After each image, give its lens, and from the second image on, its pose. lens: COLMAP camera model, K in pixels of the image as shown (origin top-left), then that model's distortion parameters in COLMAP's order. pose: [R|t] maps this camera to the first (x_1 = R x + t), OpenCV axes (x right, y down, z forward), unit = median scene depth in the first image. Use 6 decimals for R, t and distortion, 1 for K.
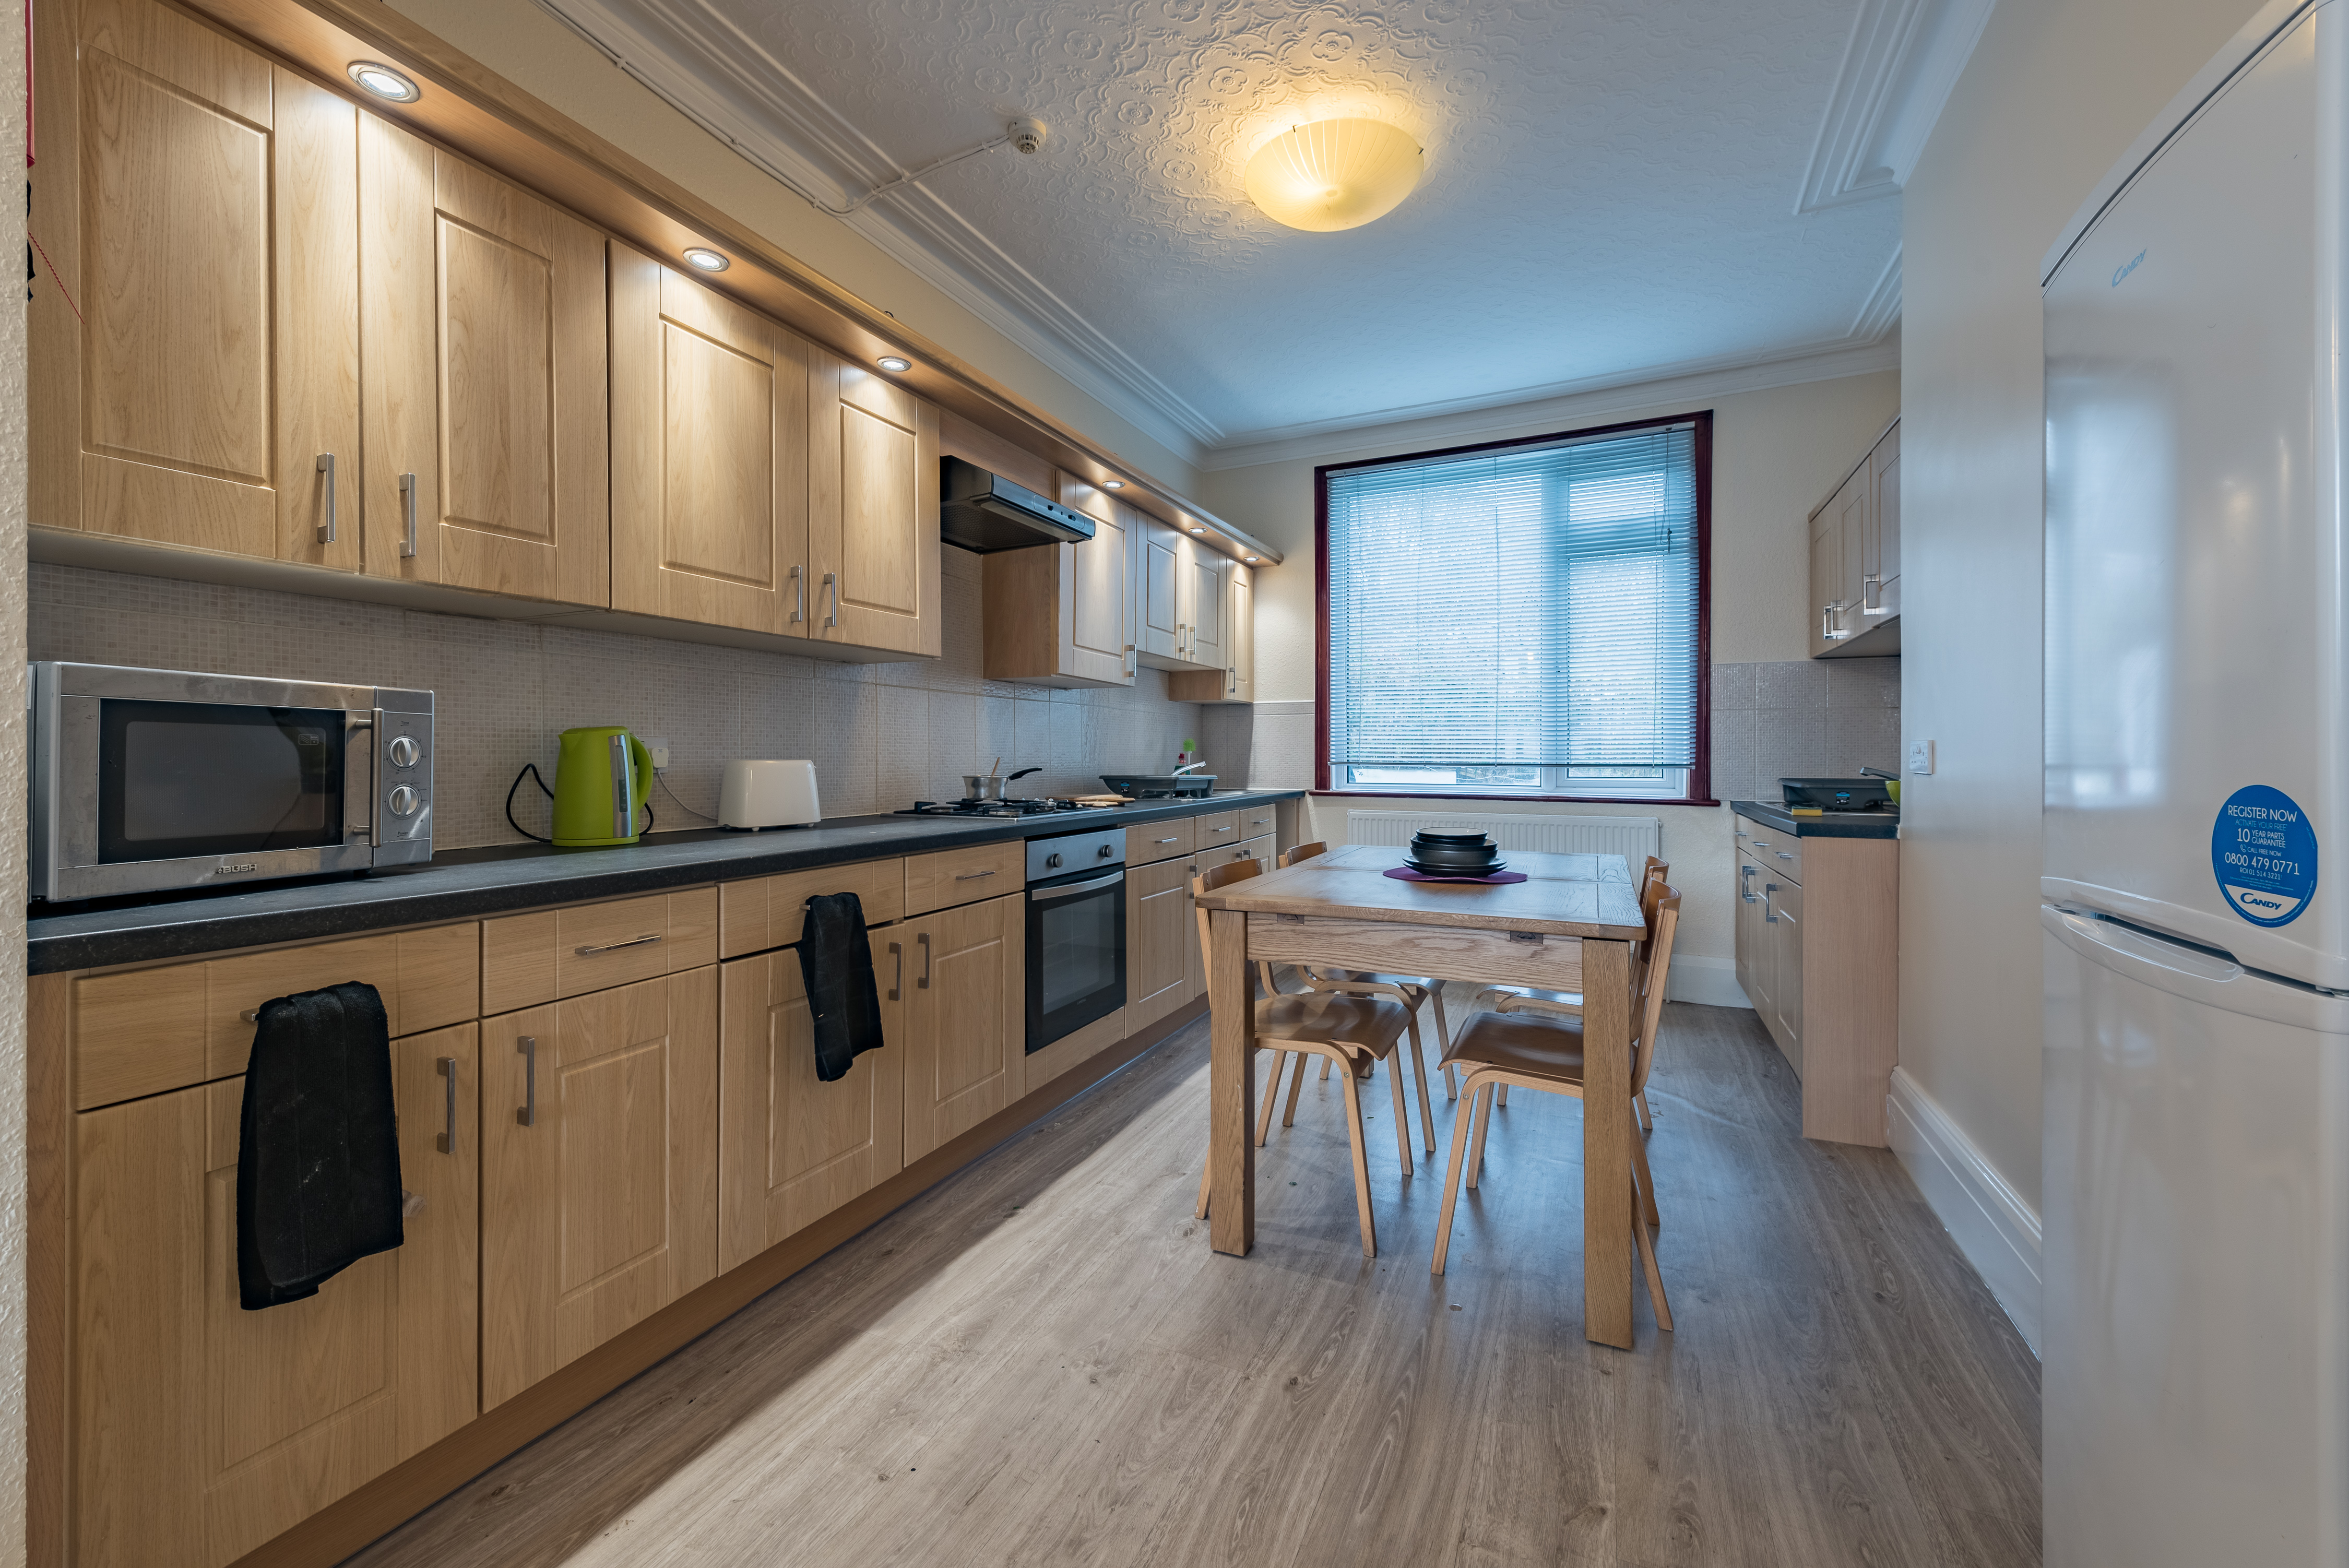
lens RADIAL K [[967.4, 0, 1183.9], [0, 967.4, 777.0], [0, 0, 1]] dist [0.000514, -0.000067]
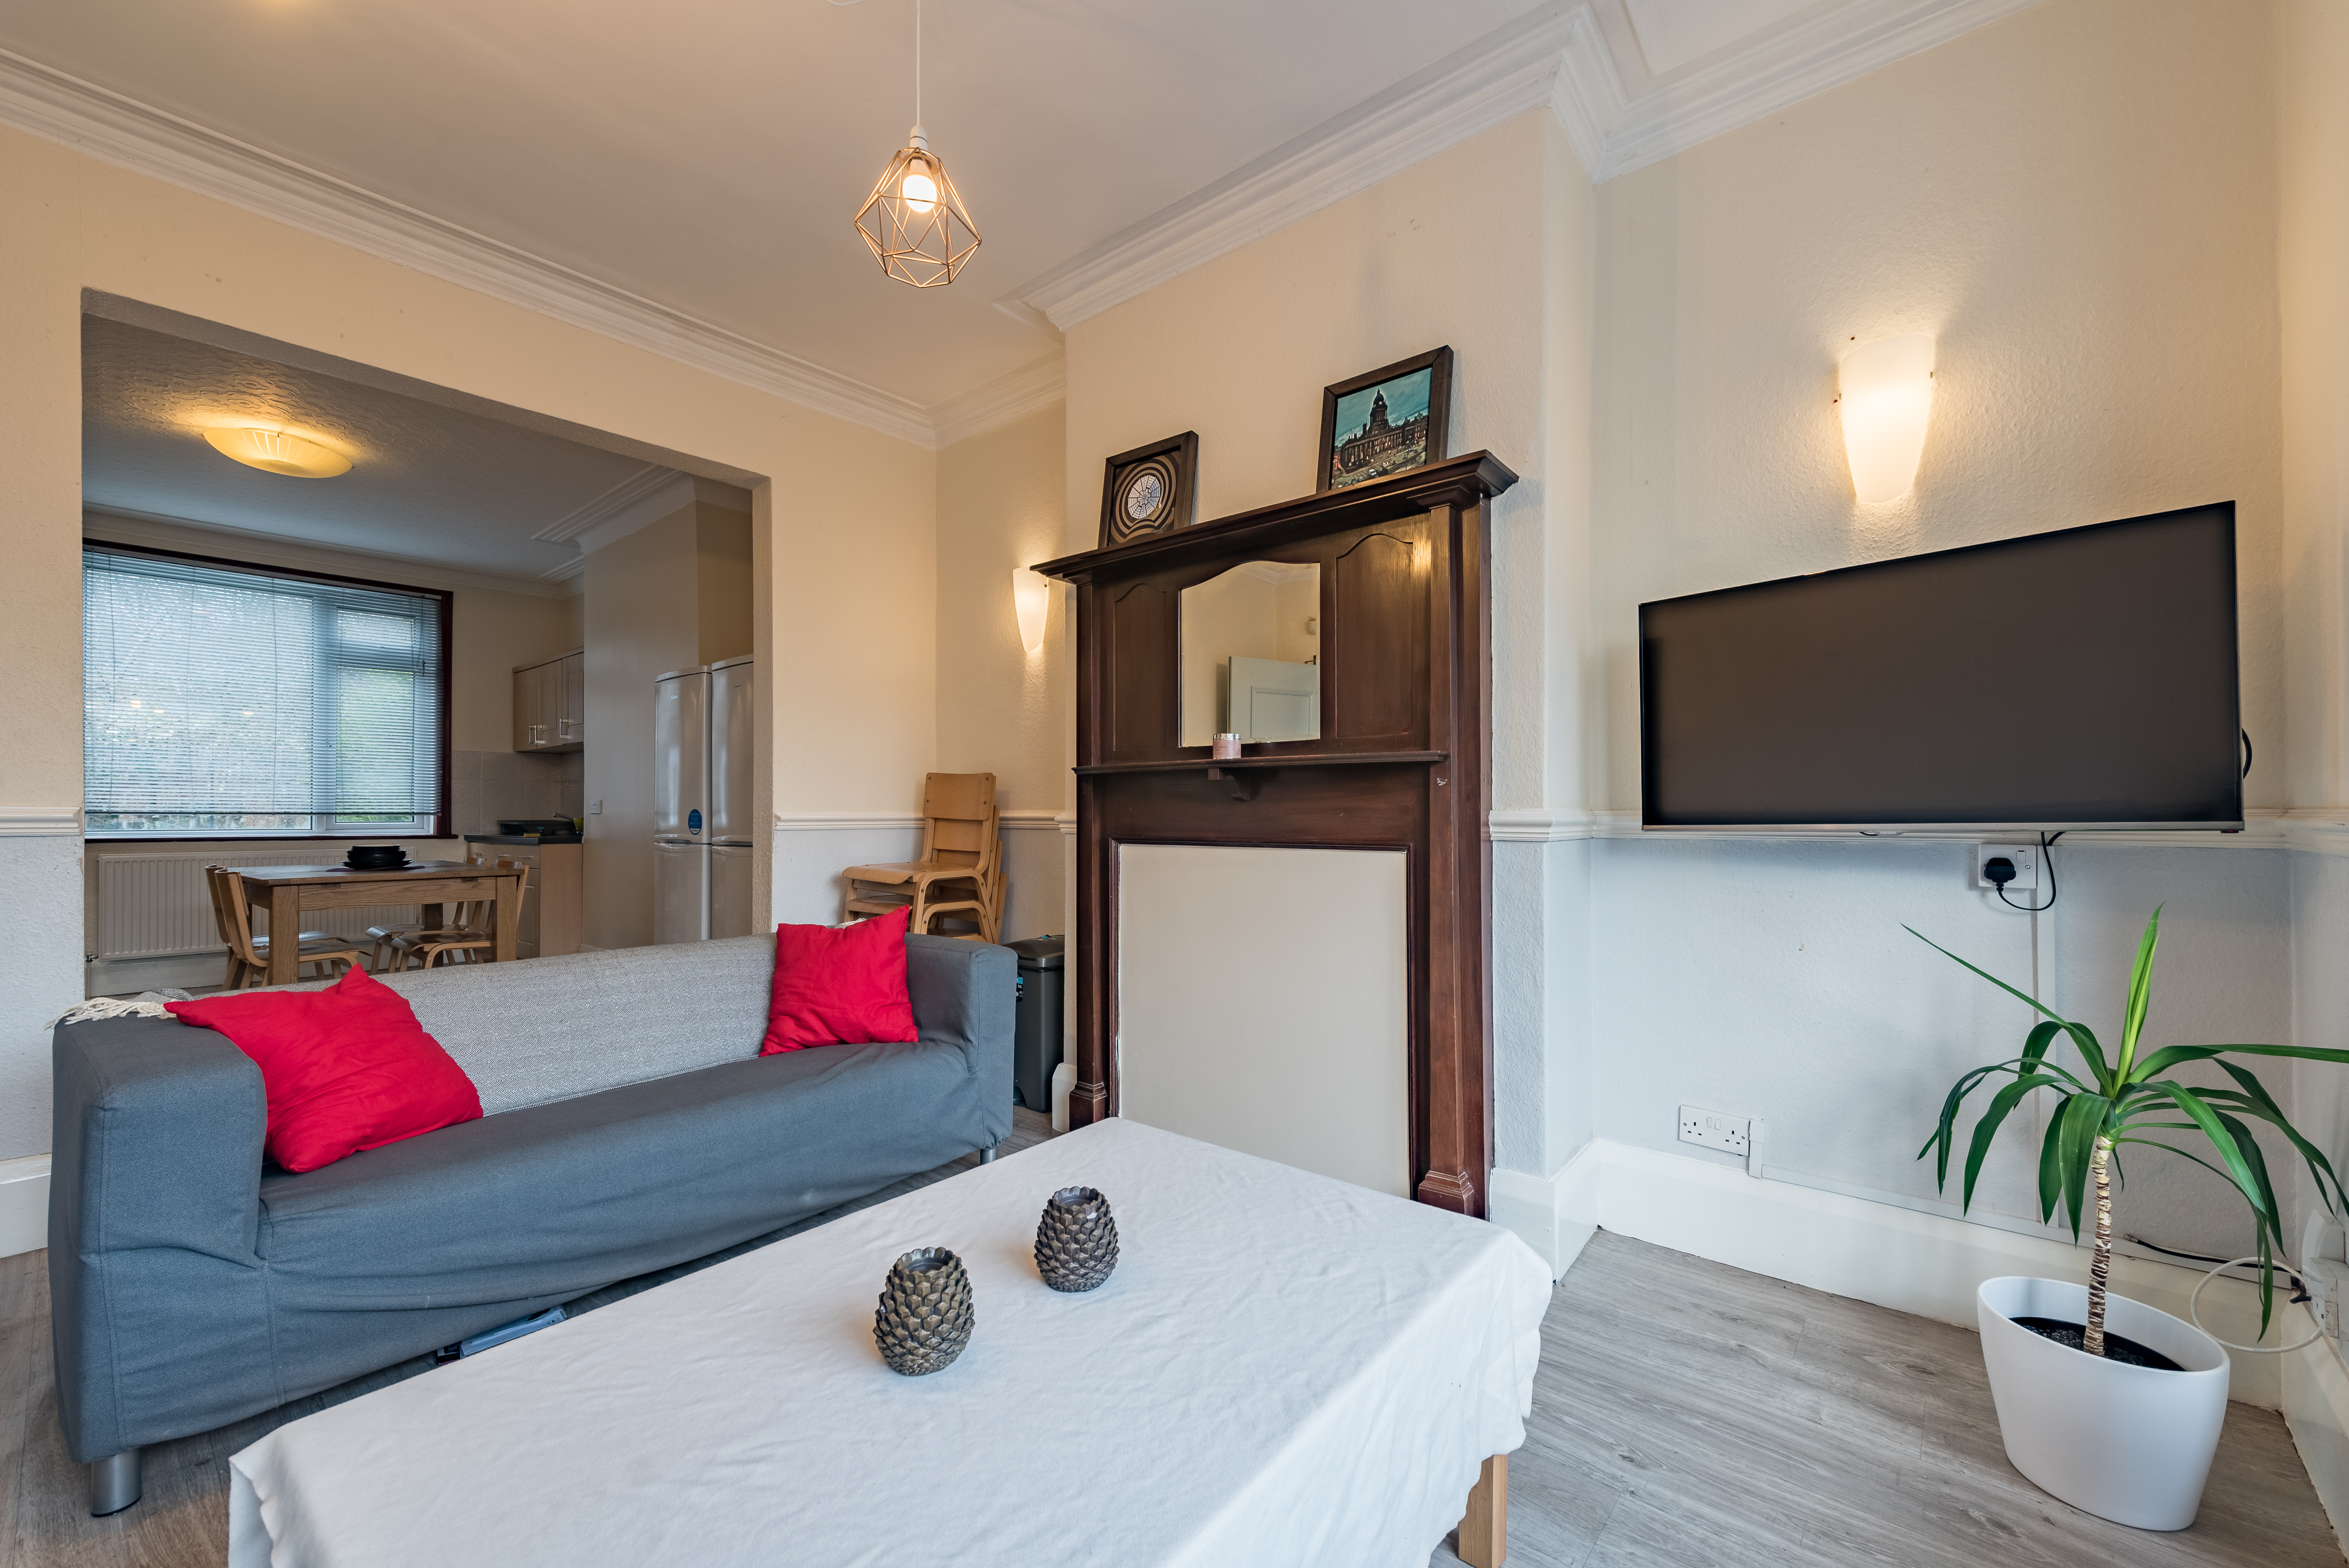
lens RADIAL K [[967.4, 0, 1183.9], [0, 967.4, 777.0], [0, 0, 1]] dist [0.000514, -0.000067]
pose [[0.284781, 0.033770, 0.957998, -0.652104], [0.021874, 0.998890, -0.041714, 0.021904], [-0.958343, 0.032835, 0.283726, -0.624867]]
